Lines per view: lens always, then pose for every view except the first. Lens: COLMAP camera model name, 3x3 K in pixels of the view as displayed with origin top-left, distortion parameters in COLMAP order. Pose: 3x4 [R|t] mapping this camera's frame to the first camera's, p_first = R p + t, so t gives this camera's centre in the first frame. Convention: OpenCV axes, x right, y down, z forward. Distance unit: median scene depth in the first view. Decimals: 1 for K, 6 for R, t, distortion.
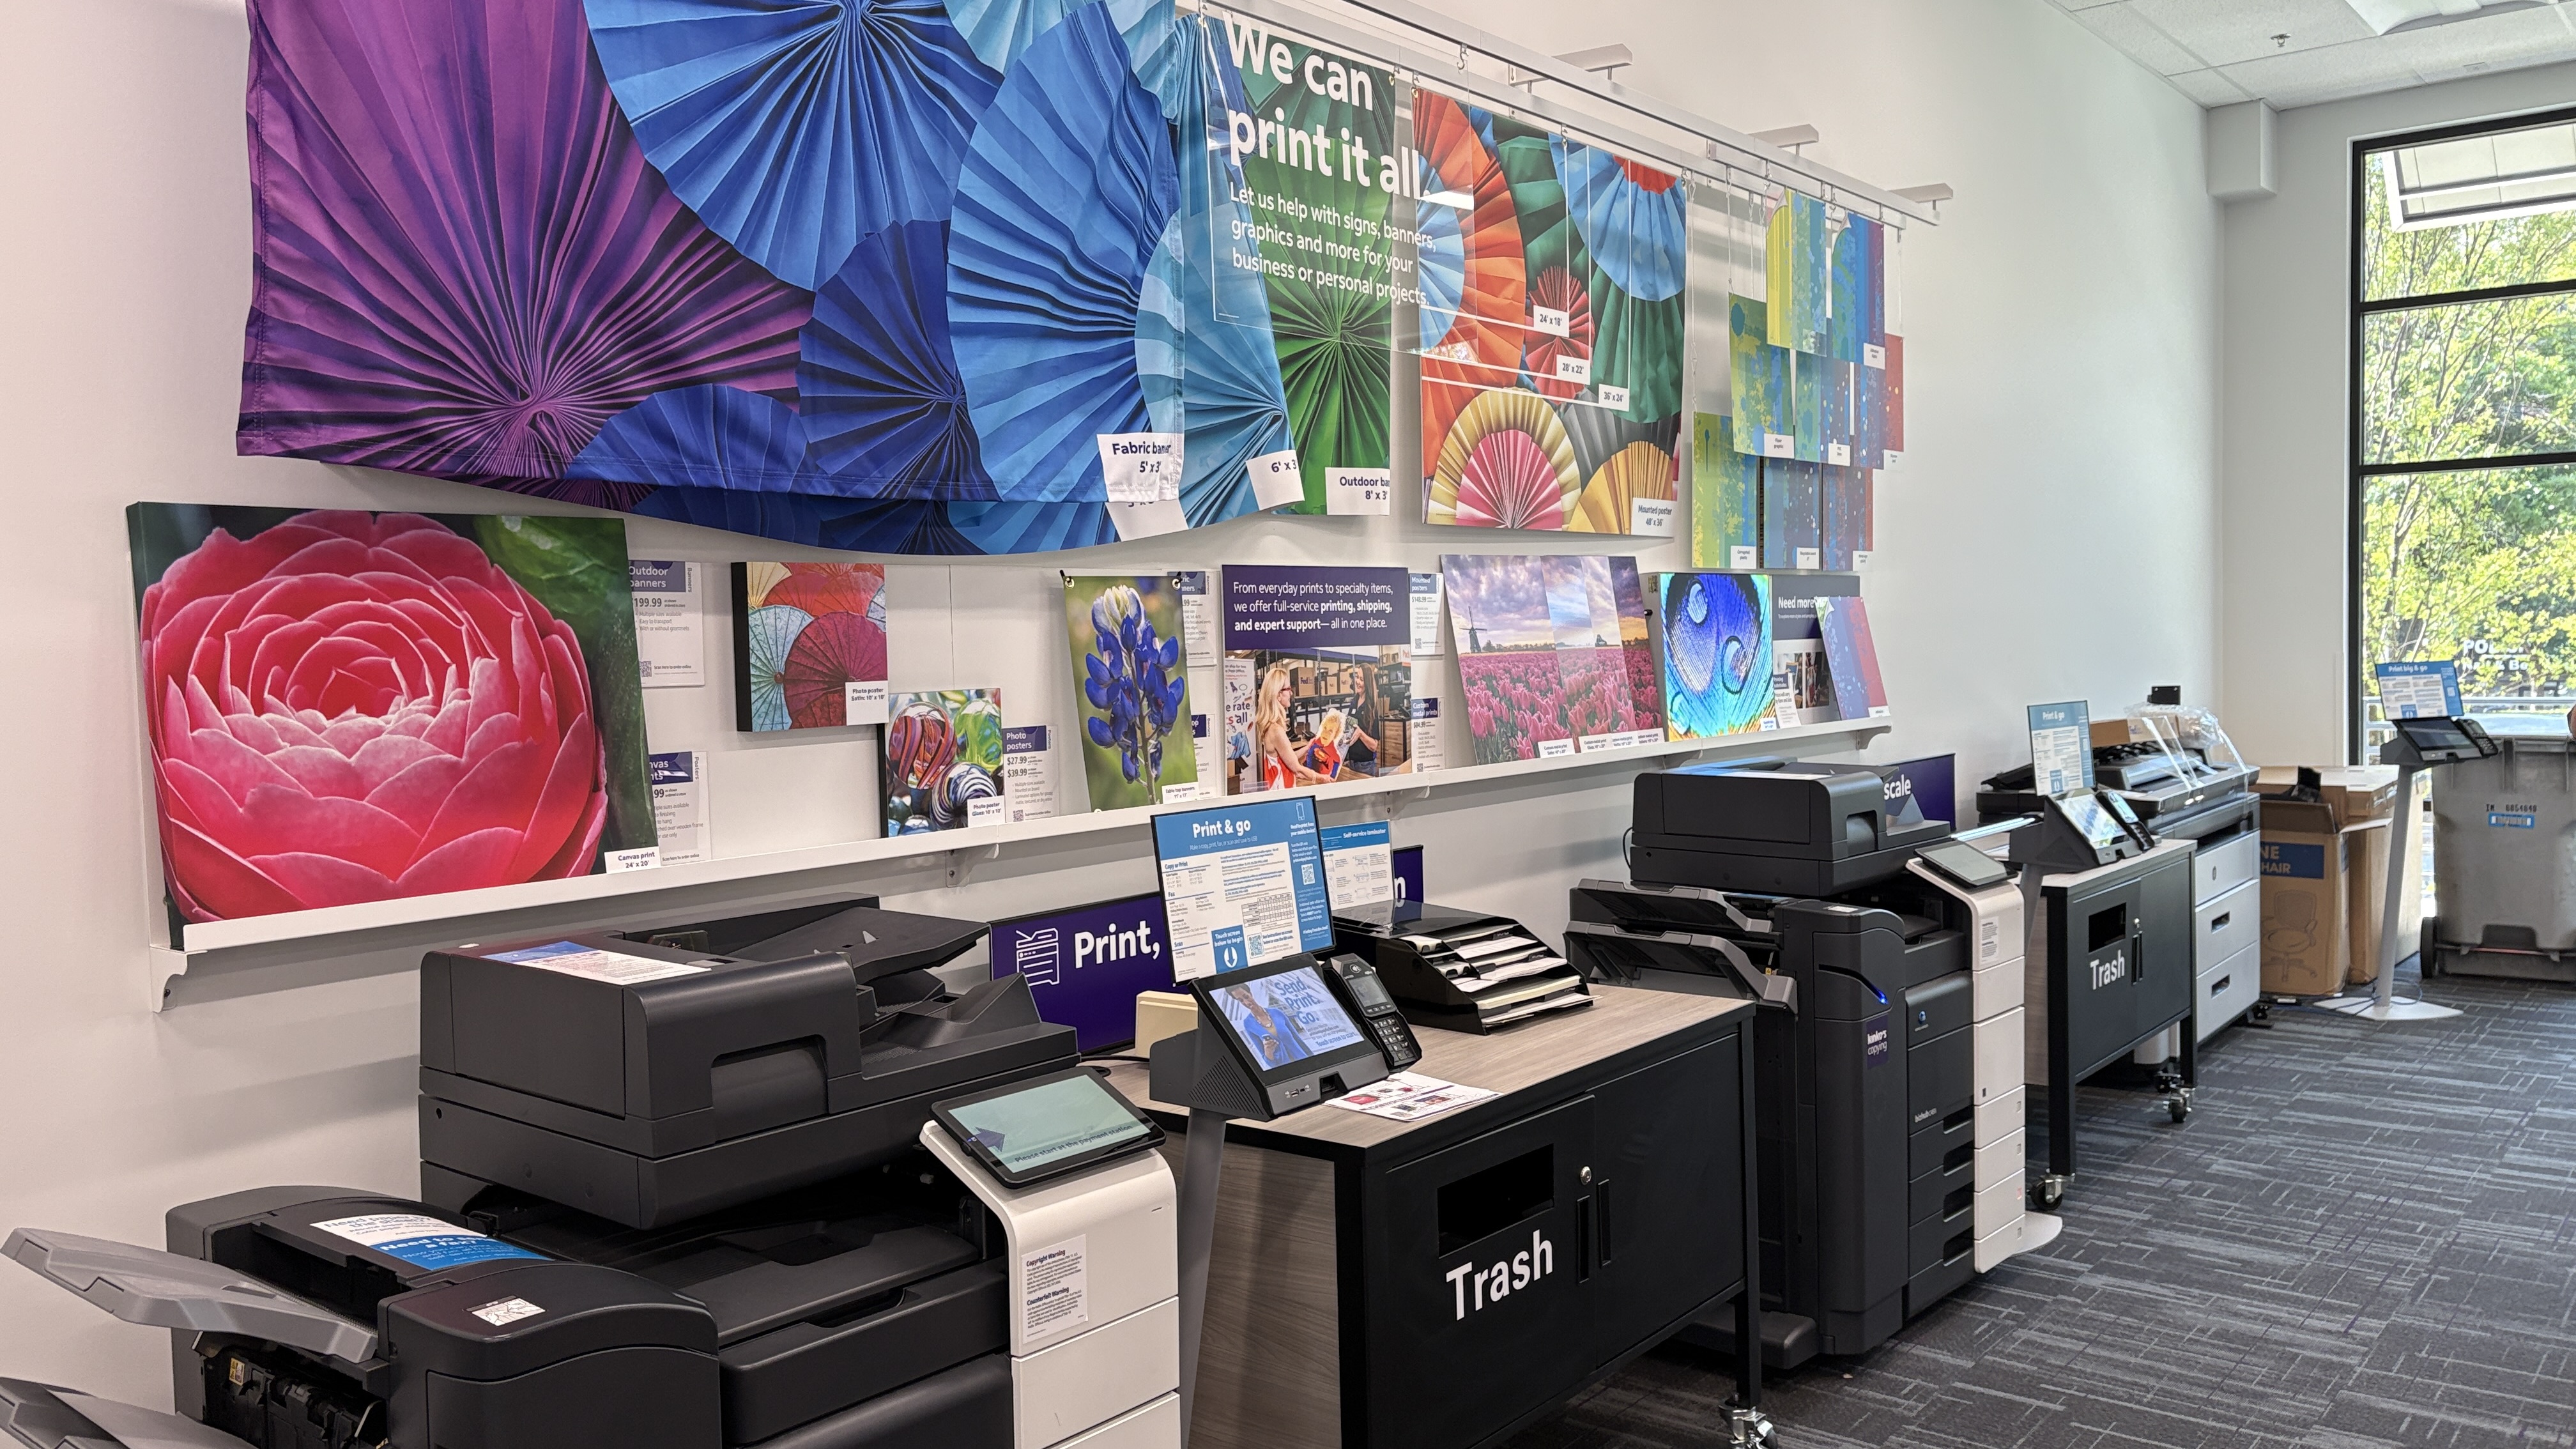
lens RADIAL K [[1939.1, 0, 1289.1], [0, 1939.1, 724.0], [0, 0, 1]] dist [0.000947, 0.000115]
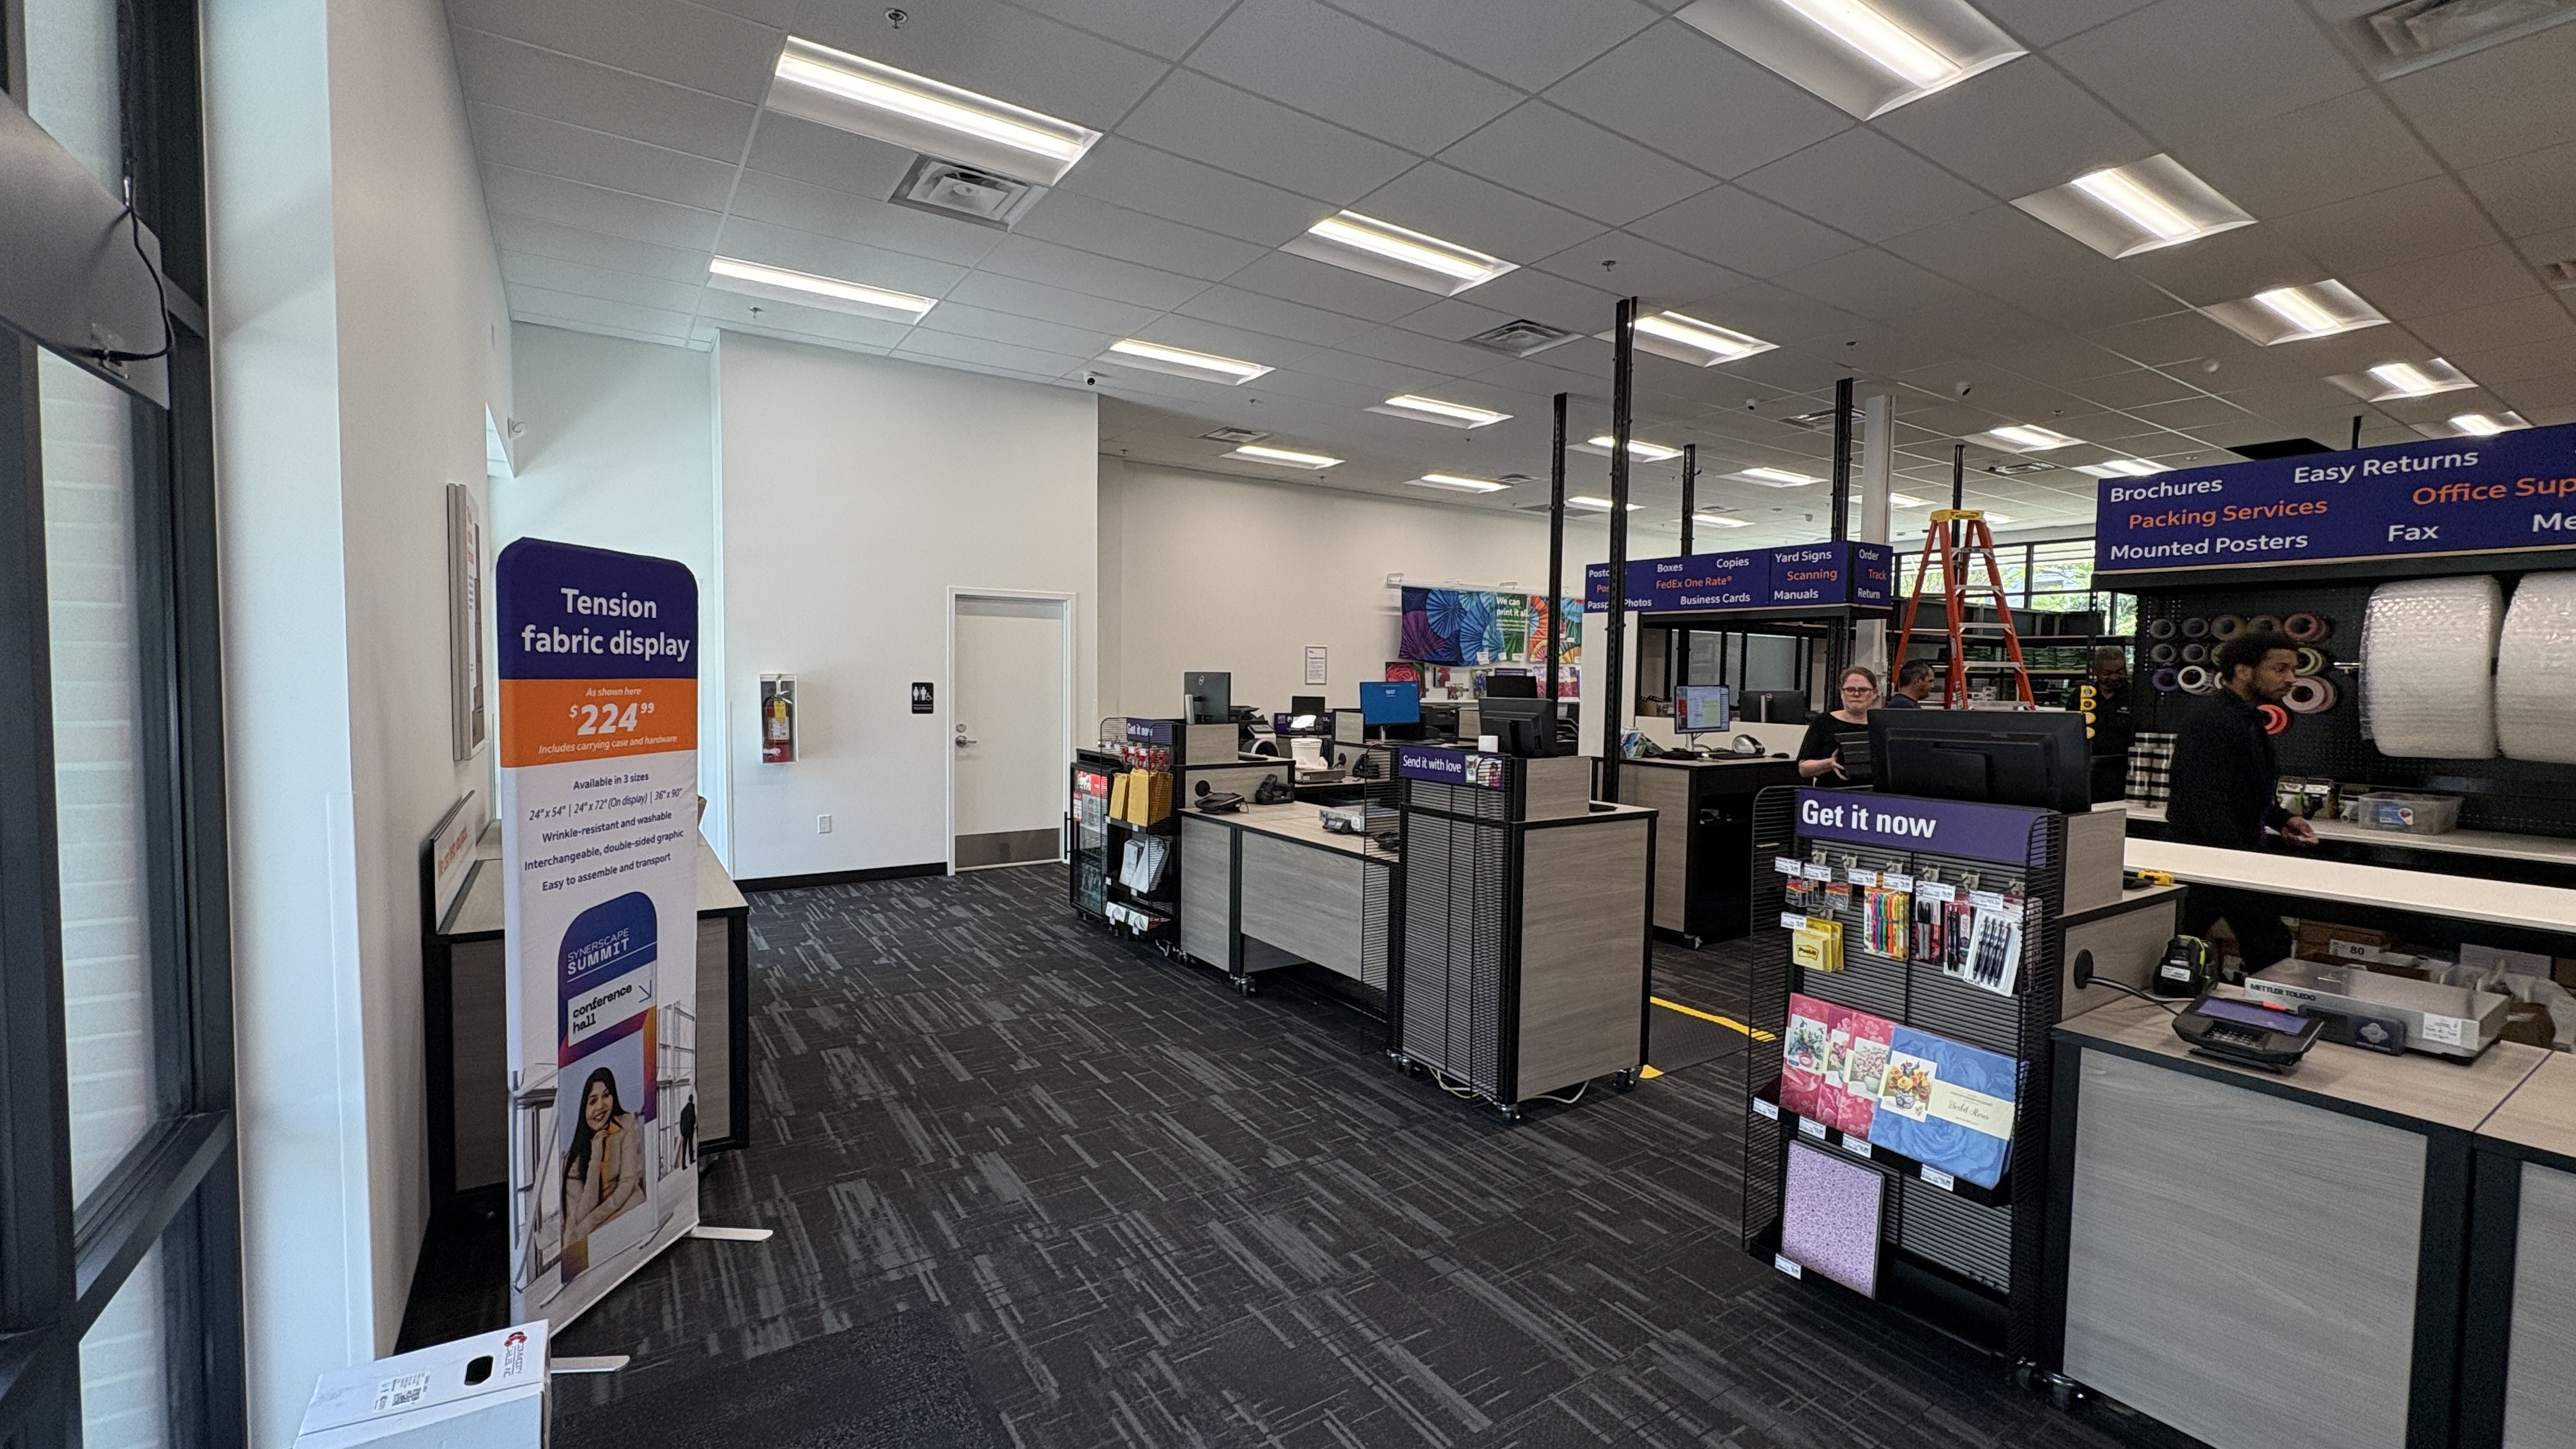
lens RADIAL K [[1075.4, 0, 1288.4], [0, 1075.4, 721.2], [0, 0, 1]] dist [-0.015240, 0.002649]
pose [[0.956923, 0.056686, -0.284756, 0.450896], [-0.055365, 0.998385, 0.012692, 0.126203], [0.285015, 0.003620, 0.958516, -3.599664]]
